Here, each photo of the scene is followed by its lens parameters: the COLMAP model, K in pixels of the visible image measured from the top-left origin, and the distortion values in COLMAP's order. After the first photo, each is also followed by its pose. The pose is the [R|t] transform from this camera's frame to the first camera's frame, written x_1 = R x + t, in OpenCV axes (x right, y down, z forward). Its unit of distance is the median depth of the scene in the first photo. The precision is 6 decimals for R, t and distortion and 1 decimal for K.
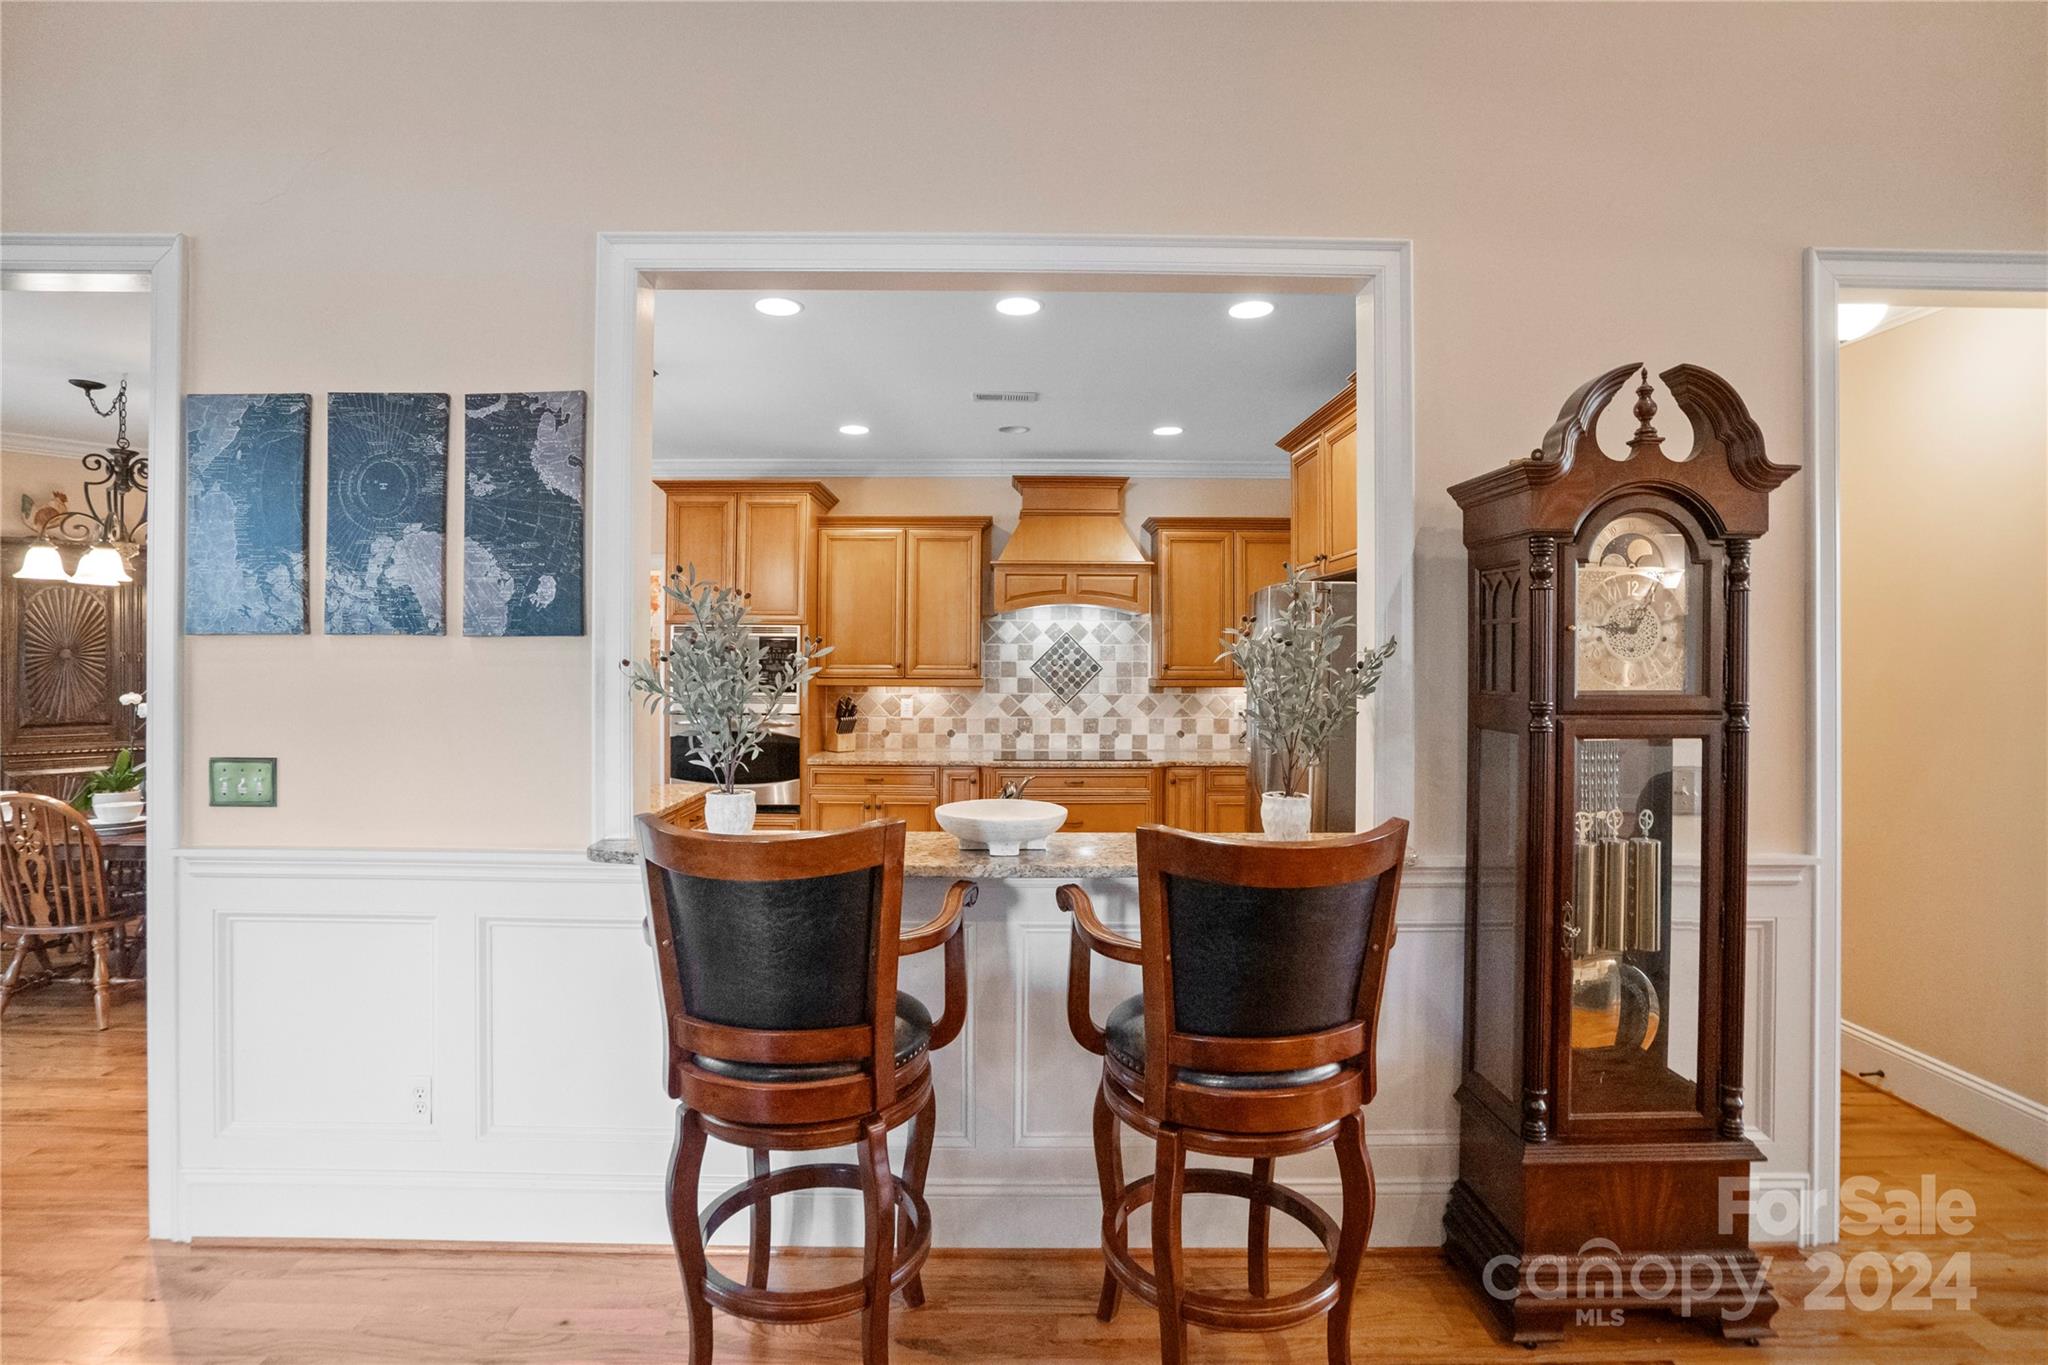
lens RADIAL K [[962.3, 0, 1018.5], [0, 962.3, 652.0], [0, 0, 1]] dist [-0.035404, 0.000351]
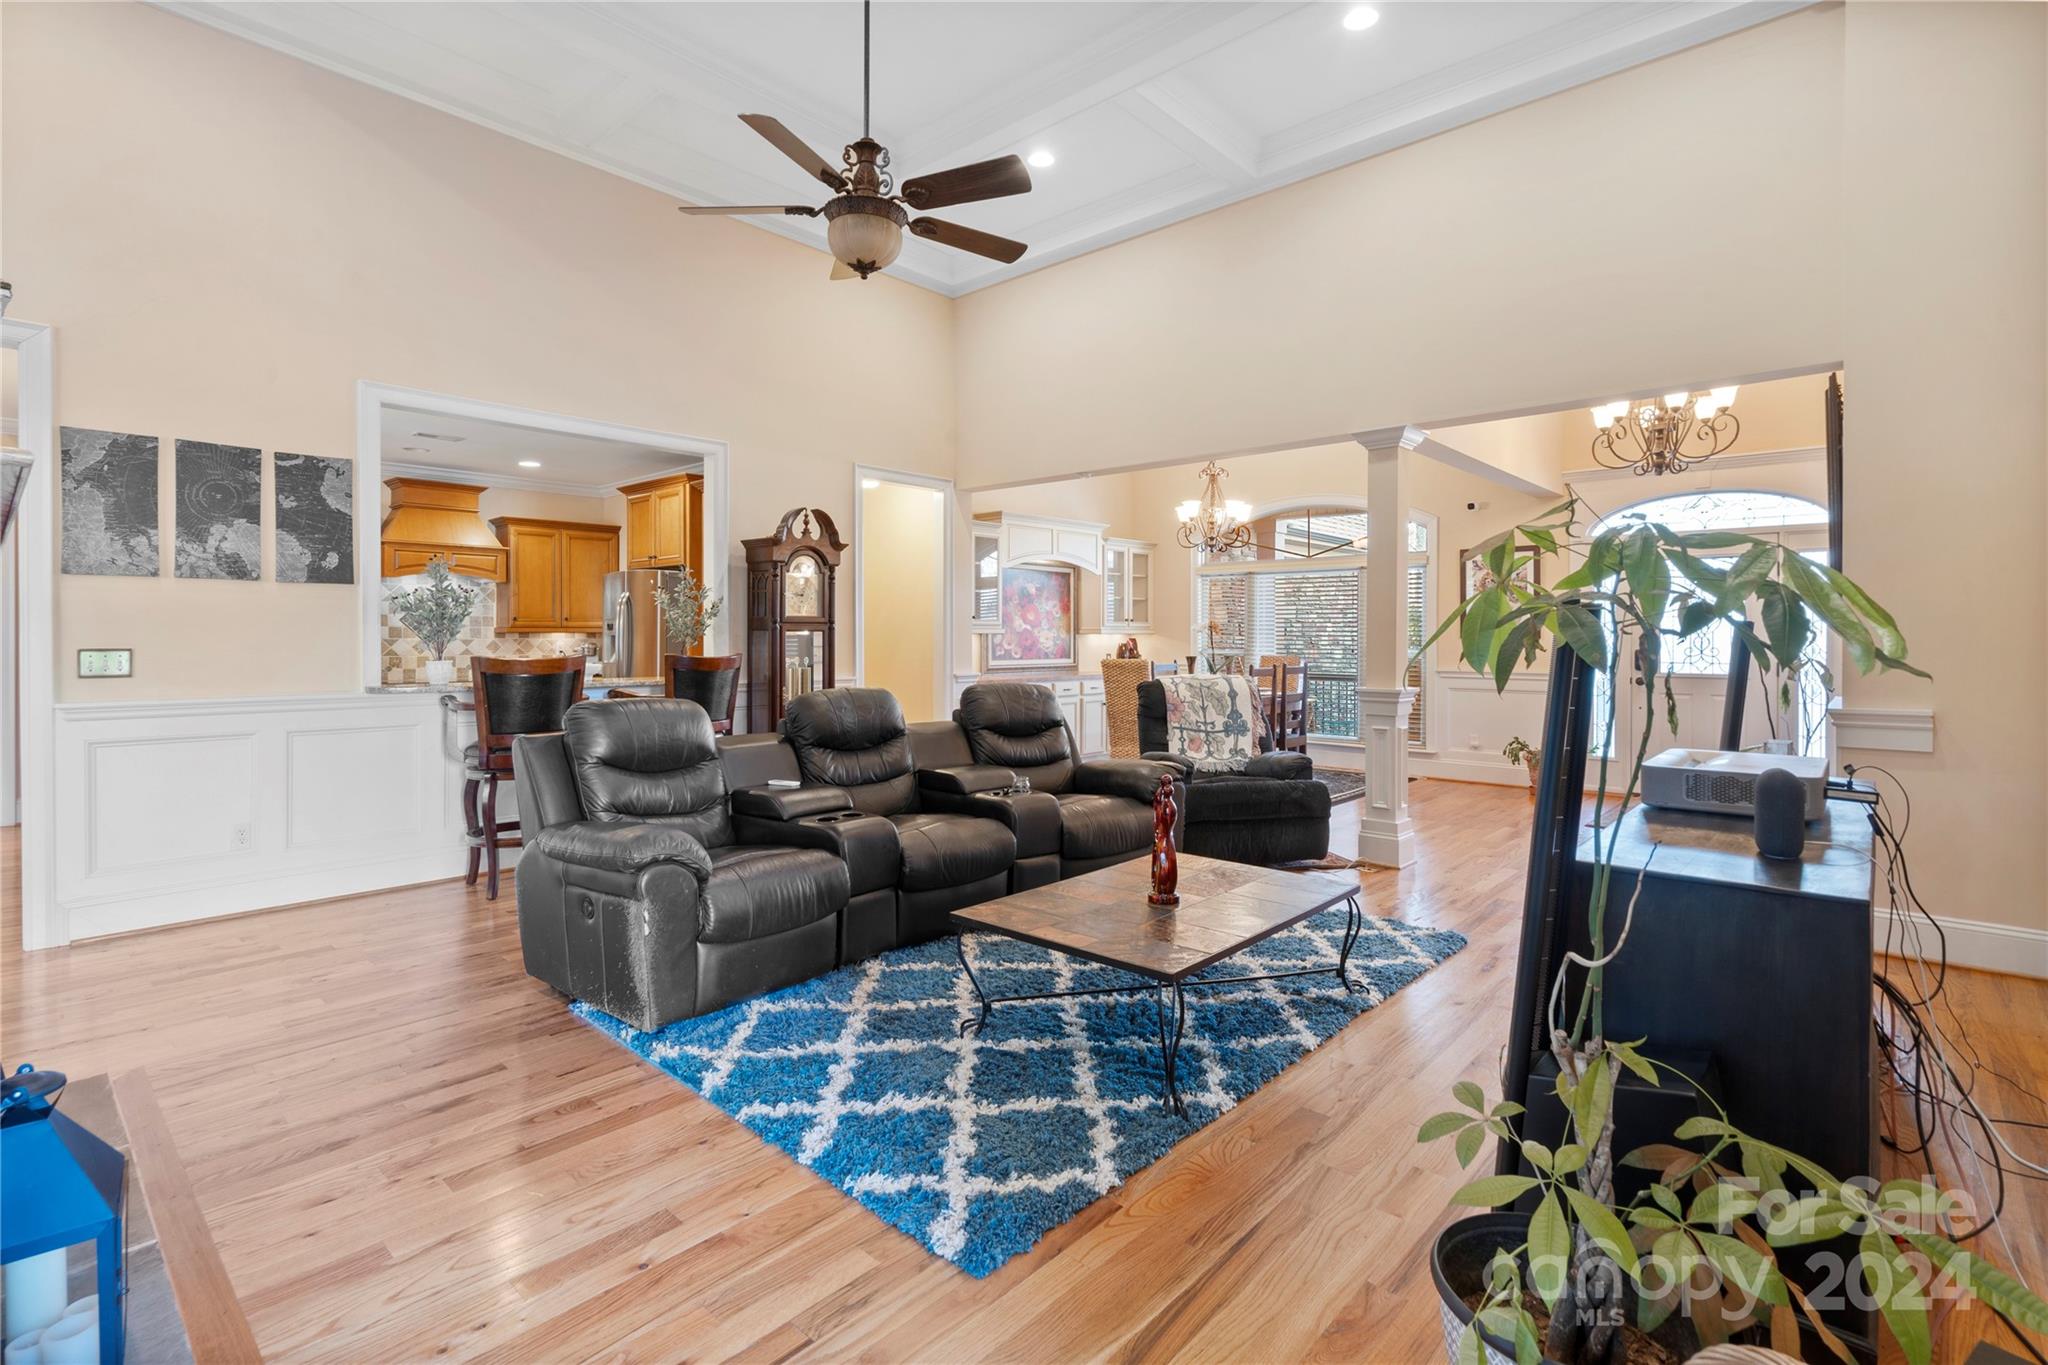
lens RADIAL K [[950.8, 0, 1008.6], [0, 950.8, 651.7], [0, 0, 1]] dist [-0.002773, 0.000998]
pose [[0.681740, -0.014058, 0.731459, -0.399200], [-0.003164, 0.999749, 0.022164, 0.031129], [-0.731587, -0.017424, 0.681525, -0.550541]]
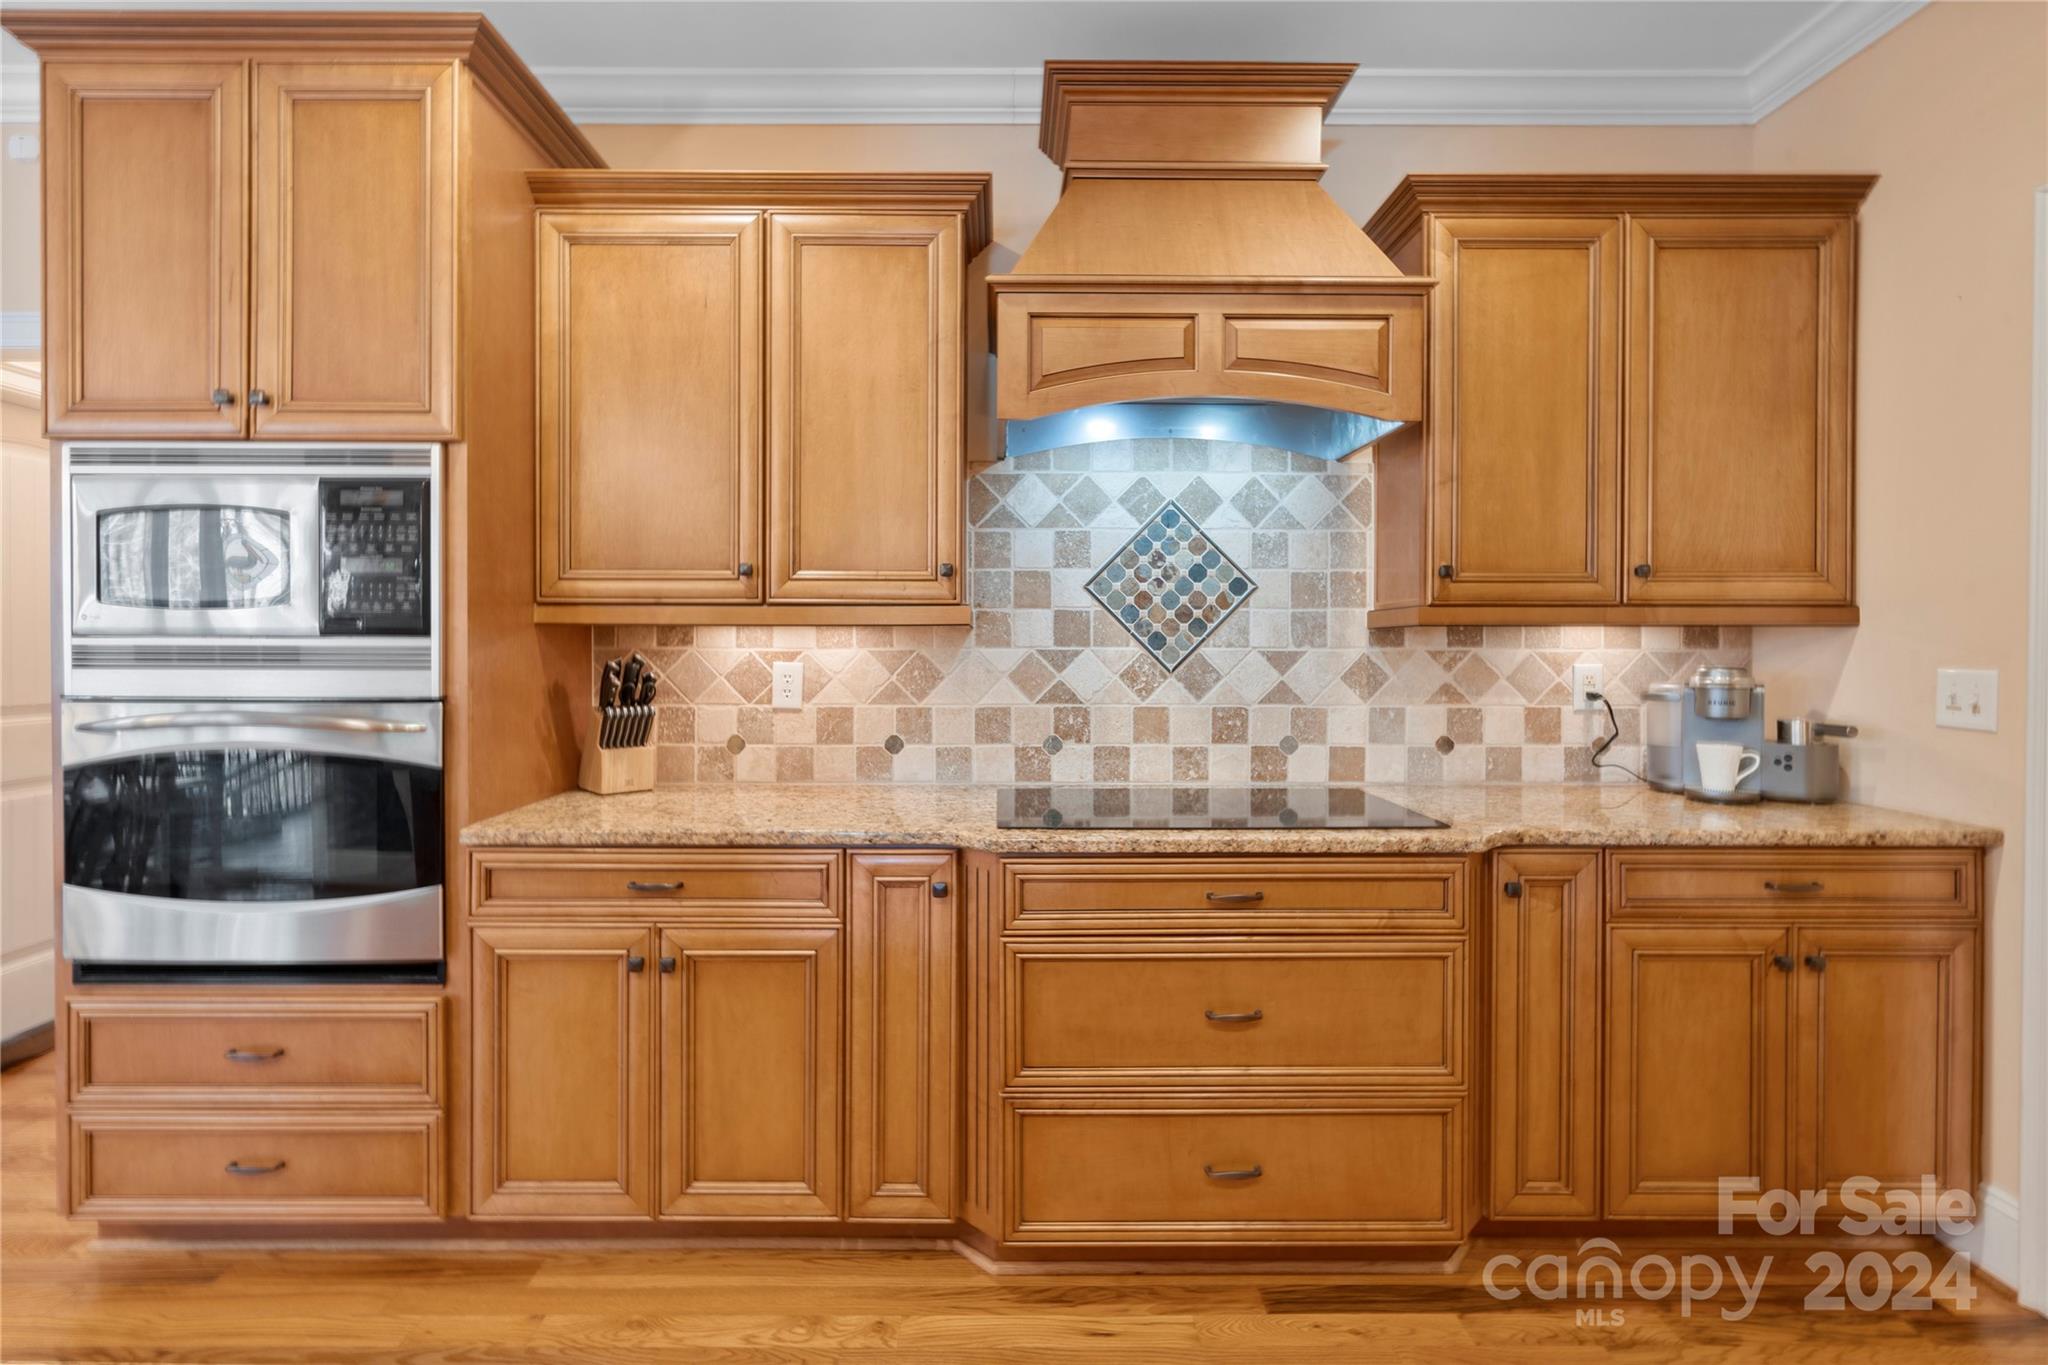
lens RADIAL K [[950.8, 0, 1008.6], [0, 950.8, 651.7], [0, 0, 1]] dist [-0.002773, 0.000998]
pose [[0.999978, -0.003334, -0.005815, -0.019124], [0.003415, 0.999895, 0.014076, 0.041136], [0.005767, -0.014096, 0.999884, 0.623951]]
